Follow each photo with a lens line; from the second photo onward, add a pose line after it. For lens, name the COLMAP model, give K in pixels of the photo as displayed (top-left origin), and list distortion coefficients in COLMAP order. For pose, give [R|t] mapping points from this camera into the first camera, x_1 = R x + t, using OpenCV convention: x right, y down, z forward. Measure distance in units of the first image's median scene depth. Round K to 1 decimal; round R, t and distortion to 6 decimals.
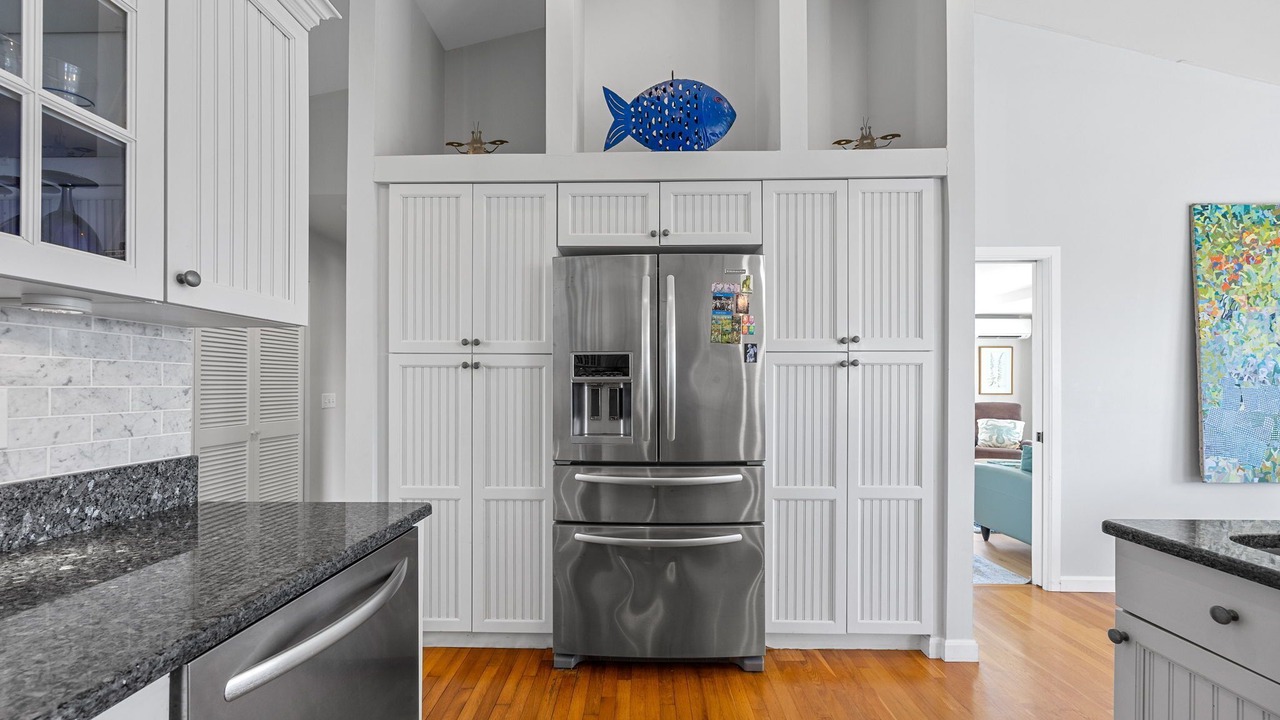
lens RADIAL K [[495.4, 0, 633.8], [0, 495.4, 382.1], [0, 0, 1]] dist [0.006020, 0.000316]
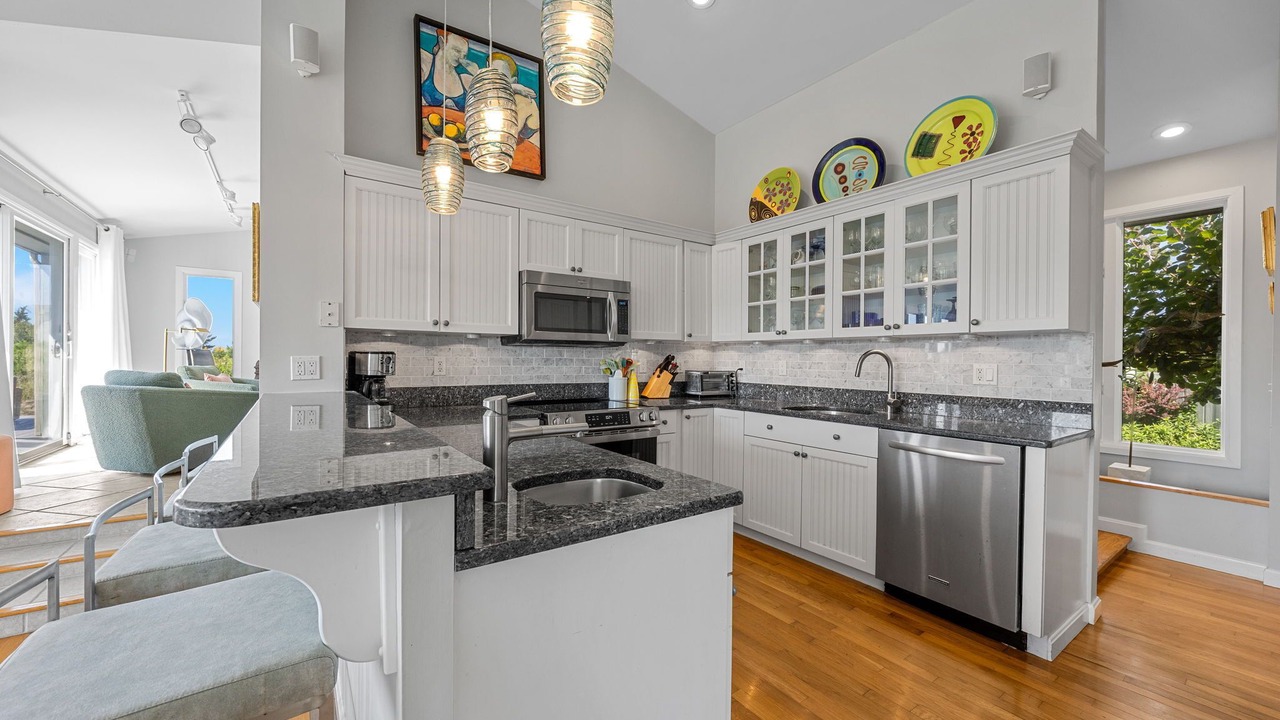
lens RADIAL K [[495.4, 0, 633.5], [0, 495.4, 362.0], [0, 0, 1]] dist [0.006020, 0.000316]
pose [[-0.813896, 0.000774, -0.581010, 0.879800], [-0.002489, 0.999985, 0.004820, -0.003960], [0.581005, 0.005369, -0.813882, 0.883216]]
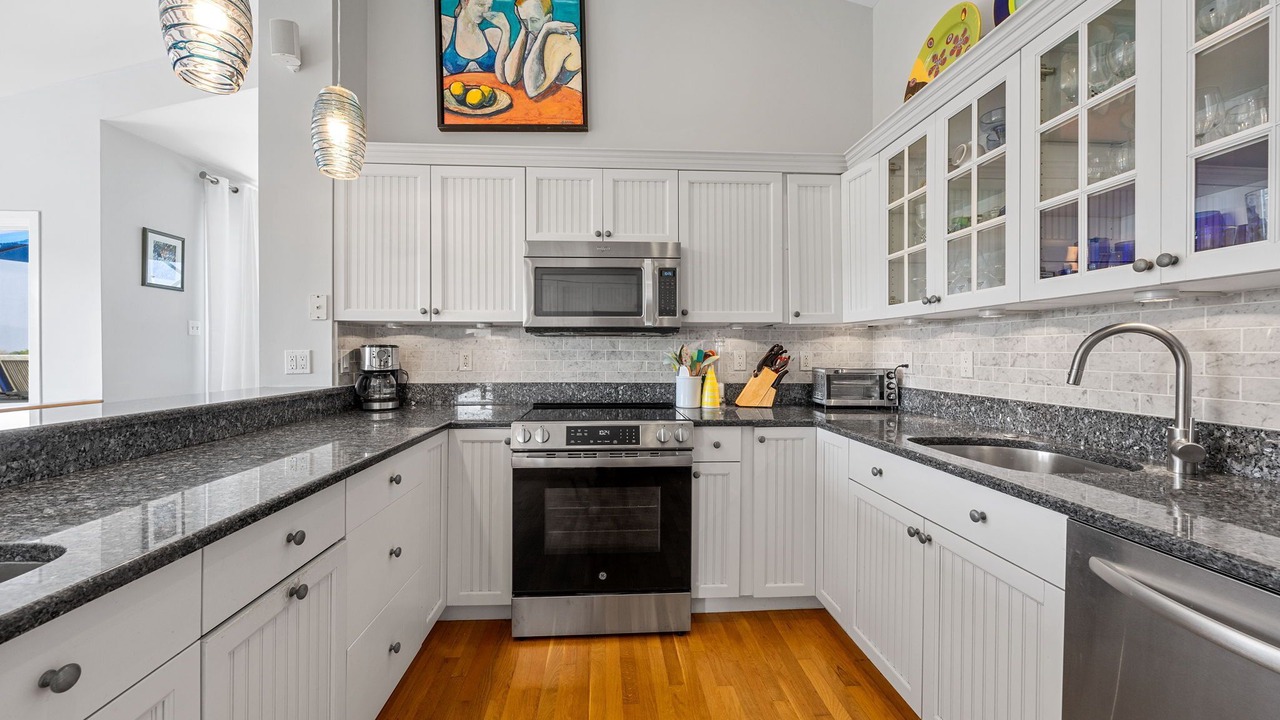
lens RADIAL K [[495.4, 0, 632.5], [0, 495.4, 354.0], [0, 0, 1]] dist [0.006020, 0.000316]
pose [[-0.997851, 0.003460, -0.065432, 0.181708], [0.003633, 0.999990, -0.002528, 0.003746], [0.065423, -0.002761, -0.997854, 0.713029]]
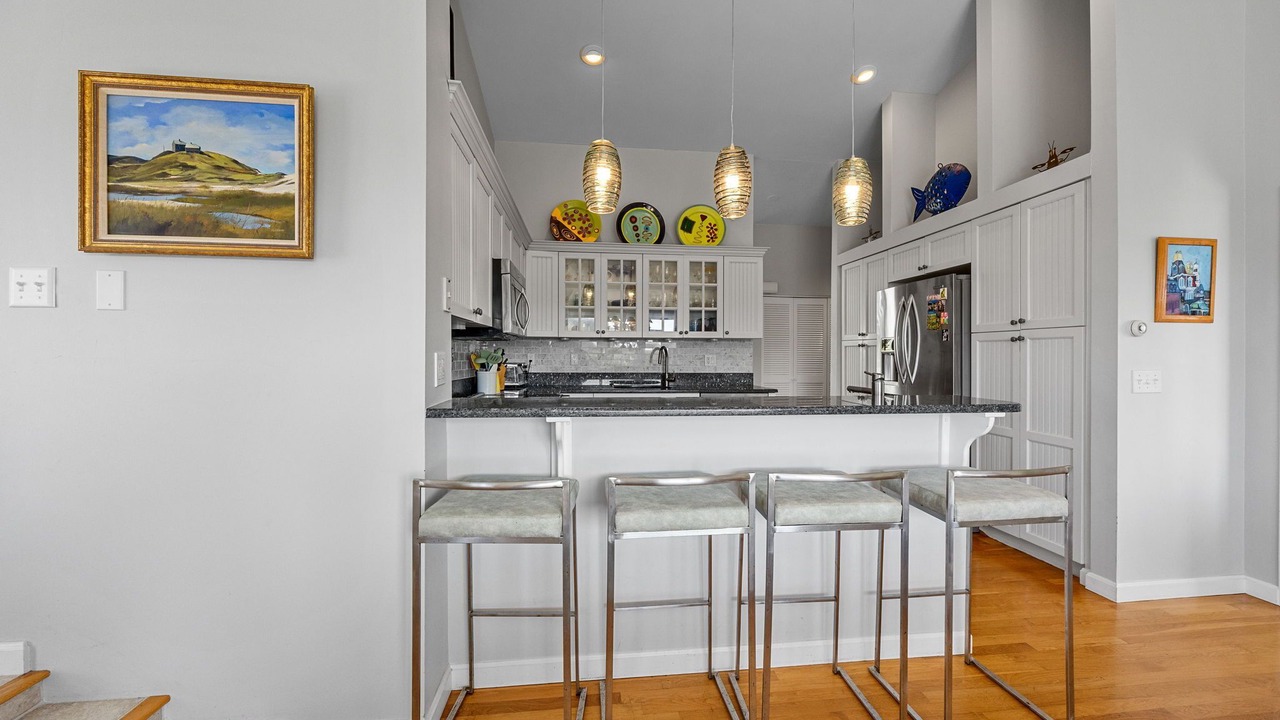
lens RADIAL K [[495.4, 0, 647.8], [0, 495.4, 358.5], [0, 0, 1]] dist [0.006020, 0.000316]
pose [[0.137699, 0.007340, -0.990447, 1.625307], [0.001841, 0.999969, 0.007666, 0.003103], [0.990472, -0.002879, 0.137681, -0.188636]]
